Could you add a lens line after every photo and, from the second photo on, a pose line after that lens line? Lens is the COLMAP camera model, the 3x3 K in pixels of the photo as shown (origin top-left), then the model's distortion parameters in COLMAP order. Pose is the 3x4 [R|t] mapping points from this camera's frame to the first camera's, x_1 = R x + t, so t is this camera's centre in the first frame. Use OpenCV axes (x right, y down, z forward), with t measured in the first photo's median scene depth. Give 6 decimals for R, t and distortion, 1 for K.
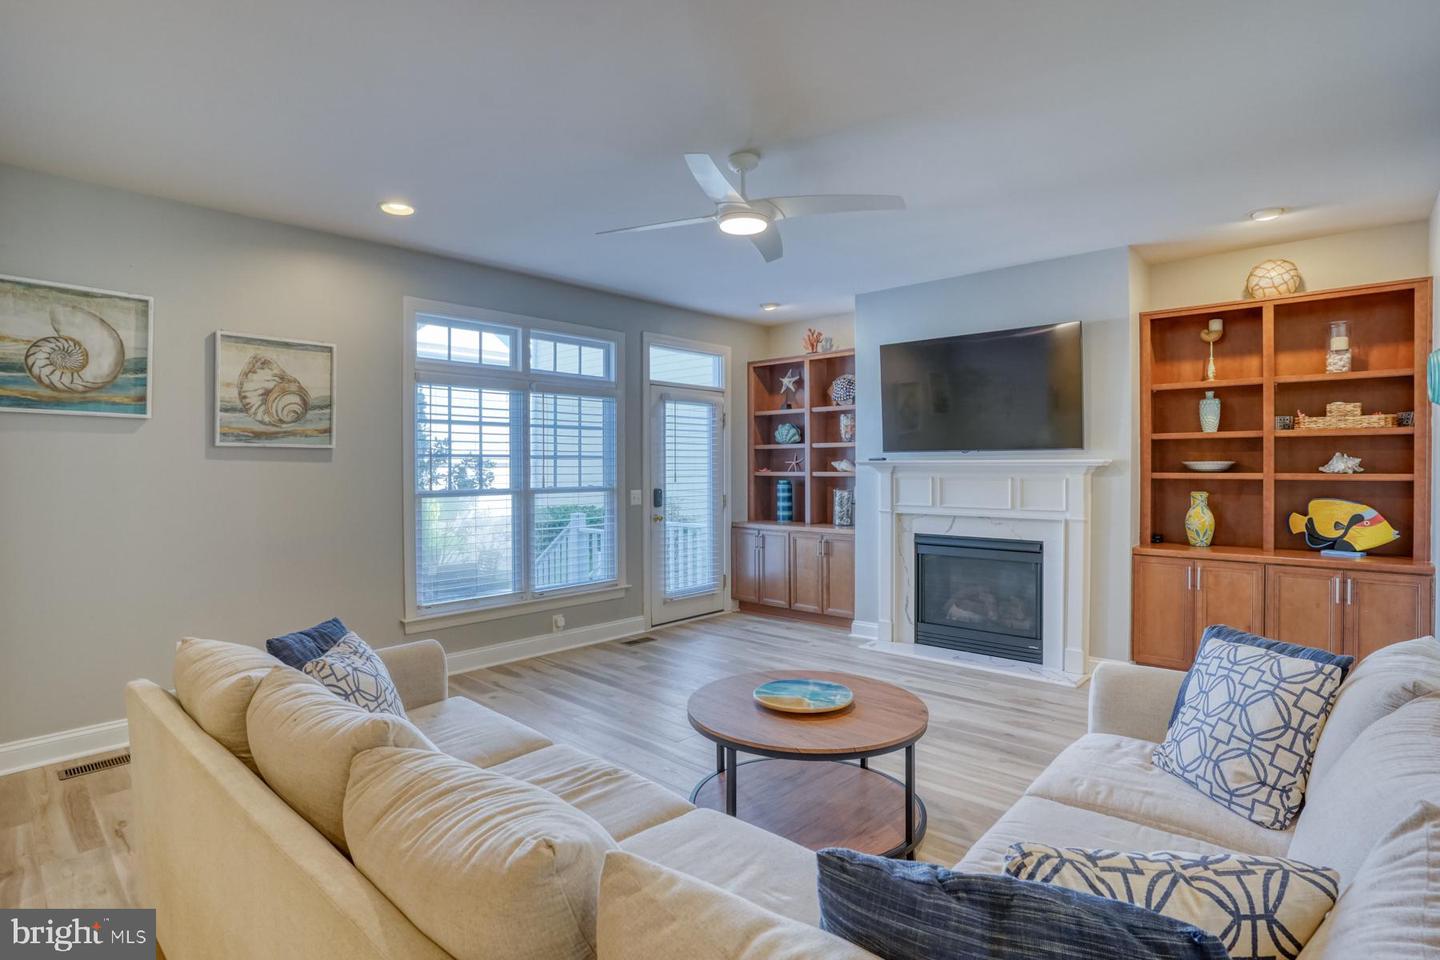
lens RADIAL K [[729.6, 0, 720.0], [0, 729.6, 480.0], [0, 0, 1]] dist [0.000973, 0.000657]
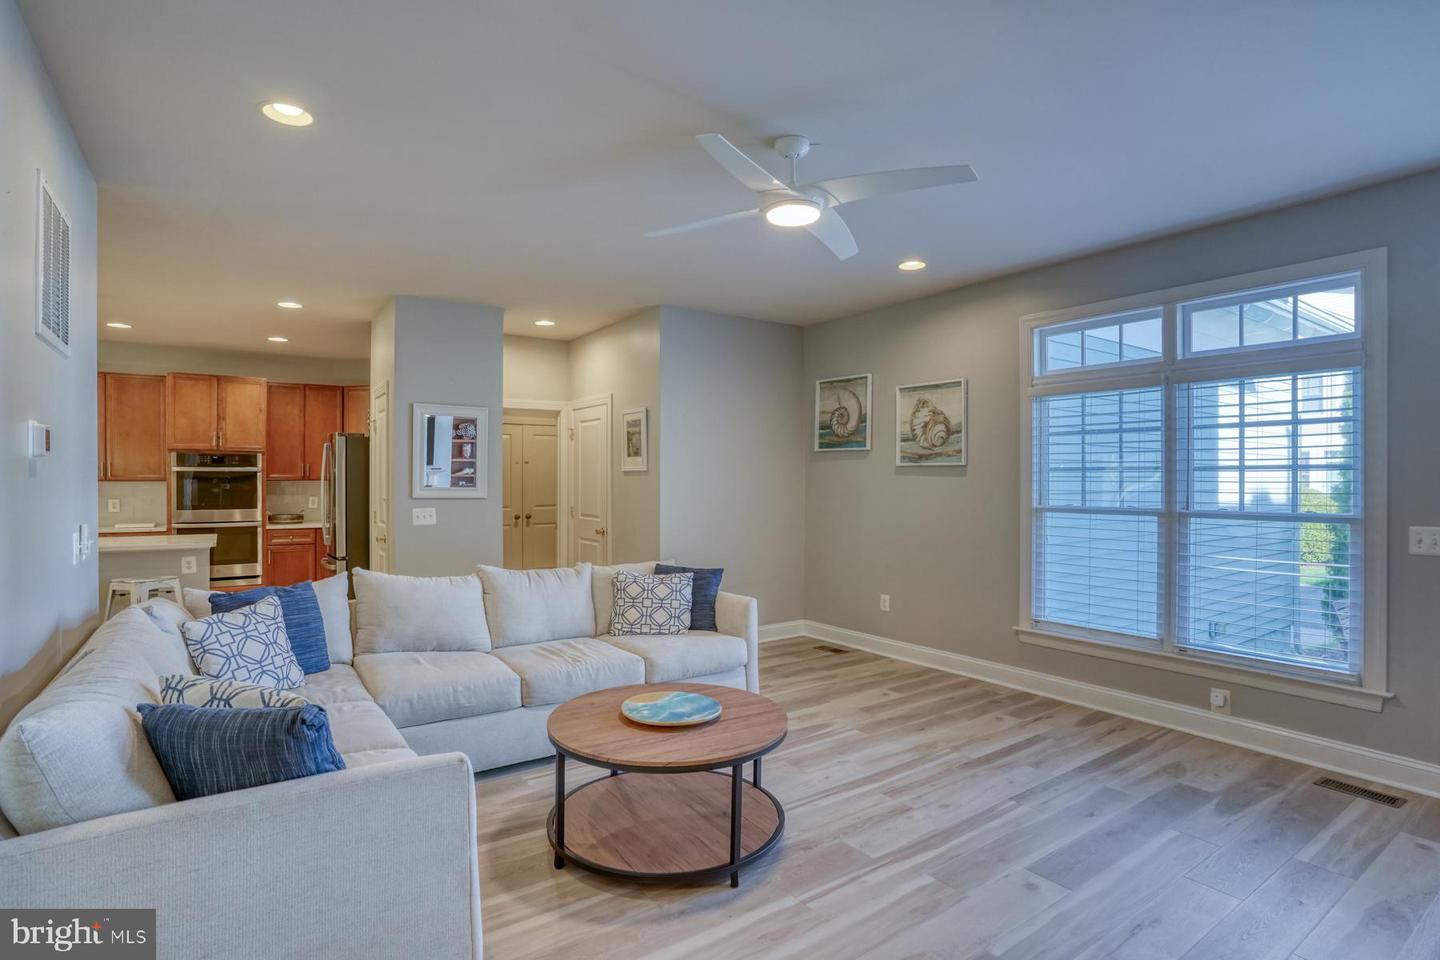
lens RADIAL K [[729.6, 0, 720.0], [0, 729.6, 480.0], [0, 0, 1]] dist [0.000973, 0.000657]
pose [[-0.184704, 0.003698, -0.982787, 0.695233], [-0.018645, 0.999800, 0.007266, -0.018993], [0.982617, 0.019666, -0.184599, 0.792832]]
